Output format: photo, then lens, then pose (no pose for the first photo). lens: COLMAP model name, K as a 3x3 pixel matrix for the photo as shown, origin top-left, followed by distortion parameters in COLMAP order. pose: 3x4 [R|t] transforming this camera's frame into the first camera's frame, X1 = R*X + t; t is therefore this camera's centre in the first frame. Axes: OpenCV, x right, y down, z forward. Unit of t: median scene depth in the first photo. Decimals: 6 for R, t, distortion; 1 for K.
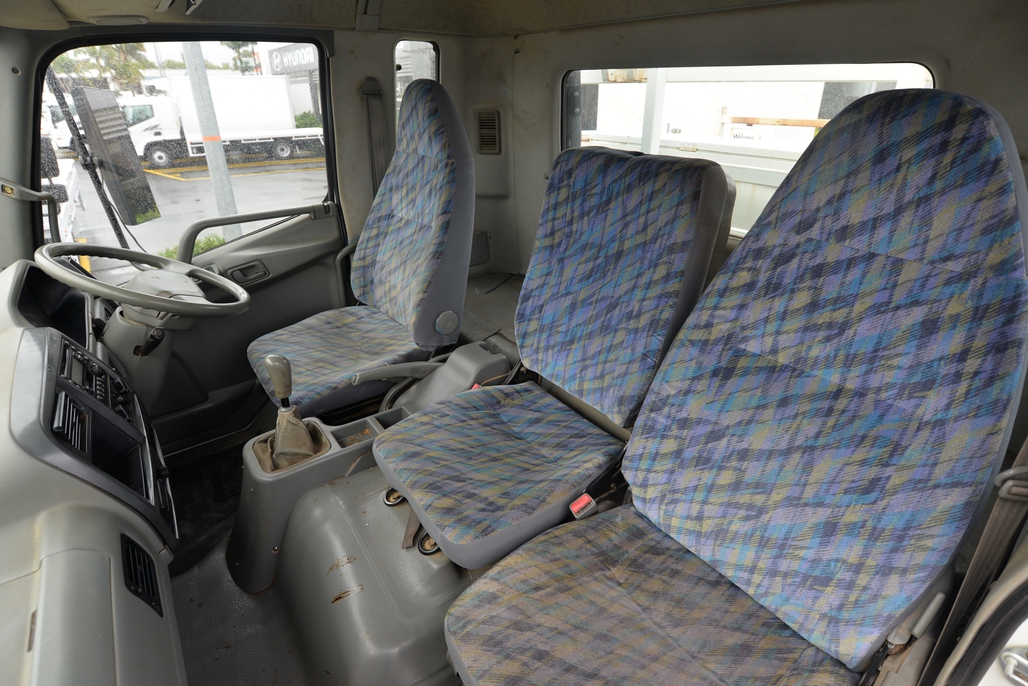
lens RADIAL K [[516.6, 0, 514.0], [0, 516.6, 343.0], [0, 0, 1]] dist [-0.065652, 0.021409]
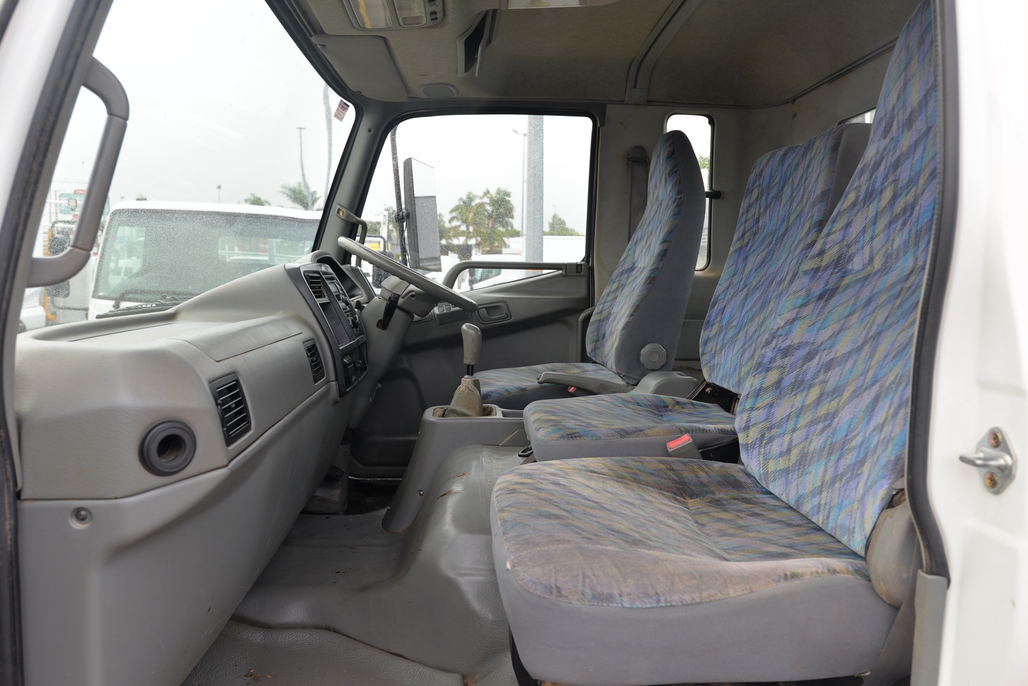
lens RADIAL K [[733.9, 0, 531.8], [0, 733.9, 342.2], [0, 0, 1]] dist [-0.026455, -0.002363]
pose [[0.851235, 0.052765, -0.522126, 0.657977], [-0.239785, 0.924107, -0.297539, 0.676223], [0.466801, 0.378473, 0.799284, -0.297112]]
